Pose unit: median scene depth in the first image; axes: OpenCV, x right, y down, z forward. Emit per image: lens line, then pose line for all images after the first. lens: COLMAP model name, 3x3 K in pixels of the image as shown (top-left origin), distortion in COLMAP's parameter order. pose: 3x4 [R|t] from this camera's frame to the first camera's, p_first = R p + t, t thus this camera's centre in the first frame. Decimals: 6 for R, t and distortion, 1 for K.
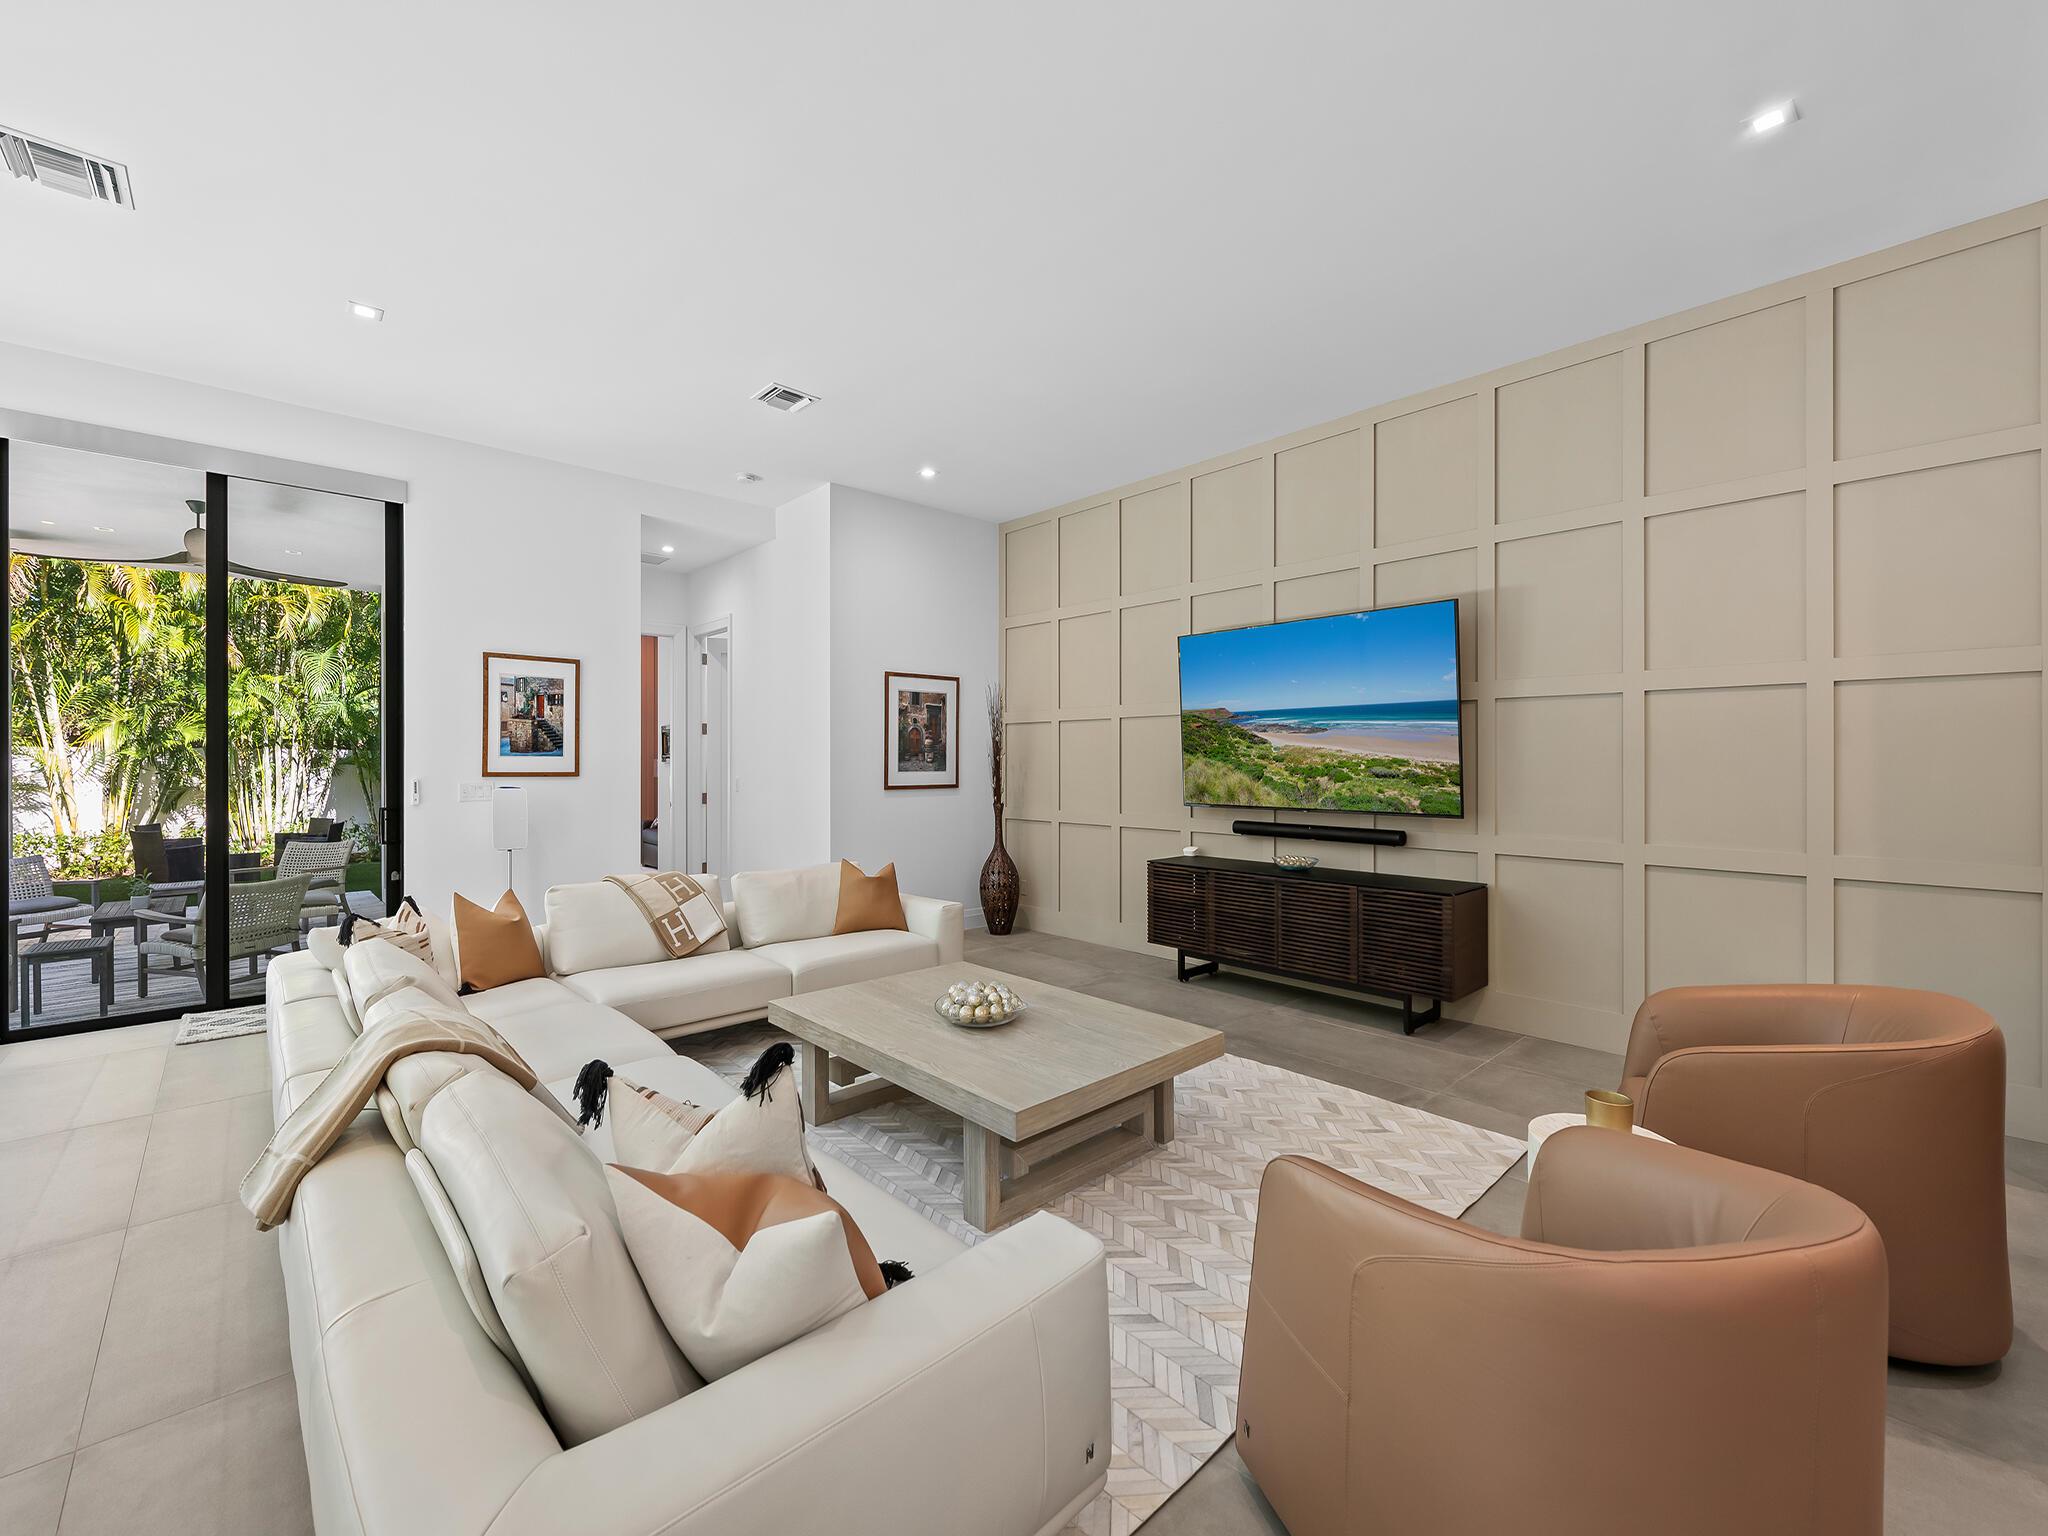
lens RADIAL K [[876.5, 0, 1041.8], [0, 876.5, 776.3], [0, 0, 1]] dist [0.004818, 0.000528]
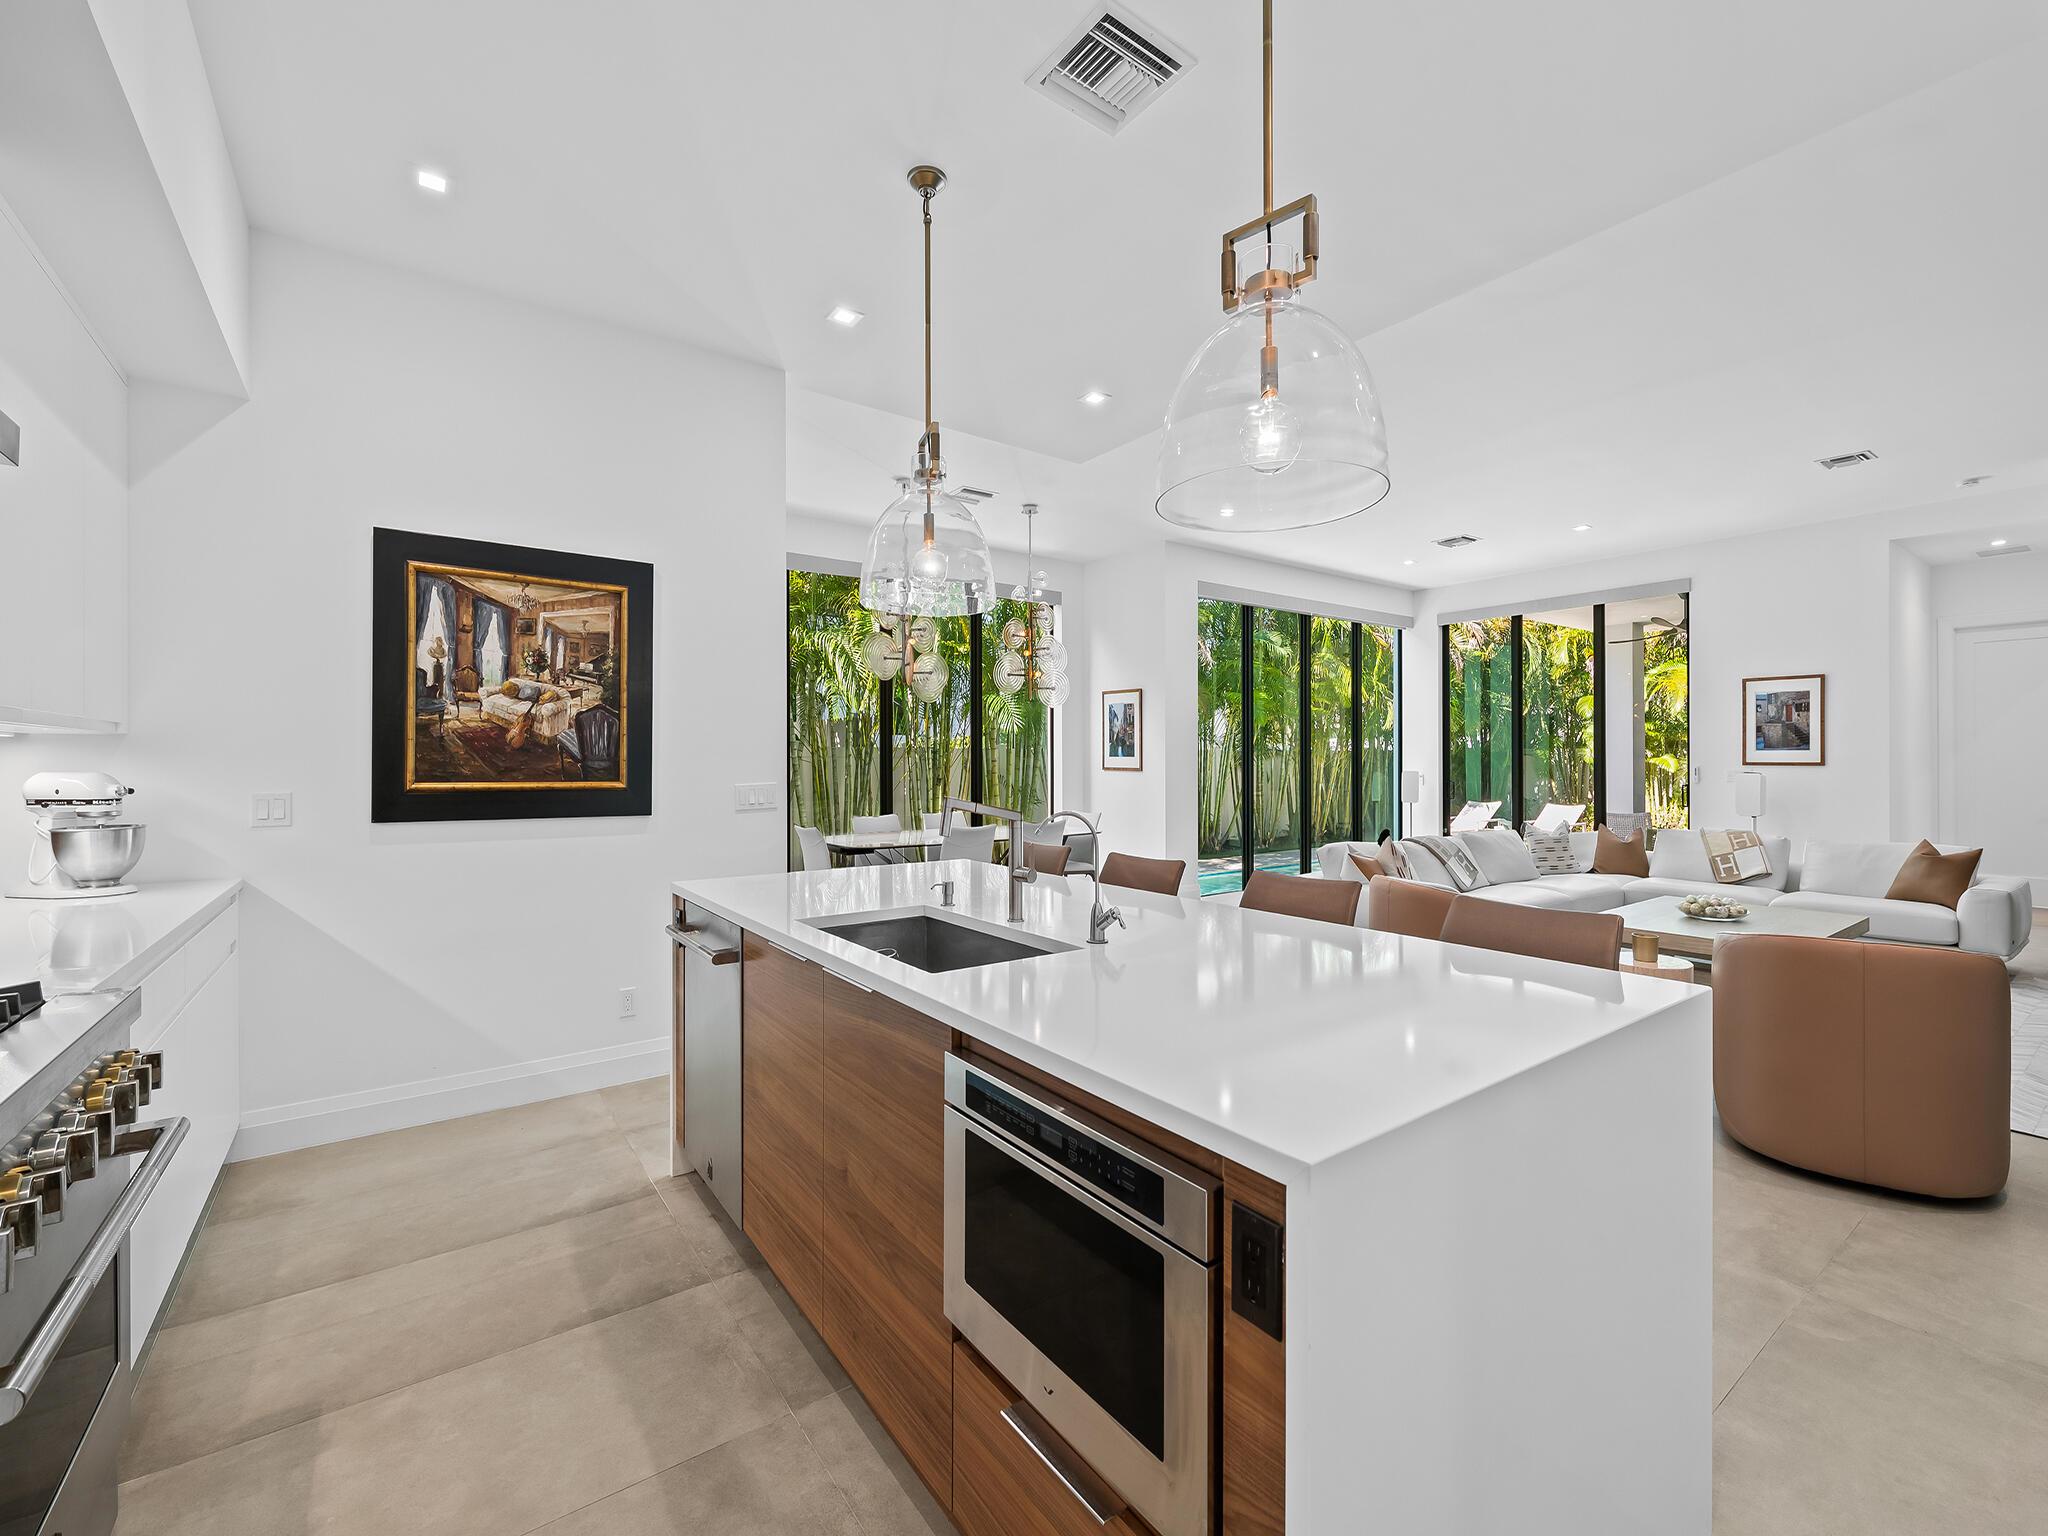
lens RADIAL K [[876.5, 0, 1032.2], [0, 876.5, 763.2], [0, 0, 1]] dist [0.004818, 0.000528]
pose [[-0.120130, -0.006021, -0.992740, 0.869128], [-0.025026, 0.999682, -0.003035, 0.028421], [0.992443, 0.024480, -0.120243, 0.021667]]
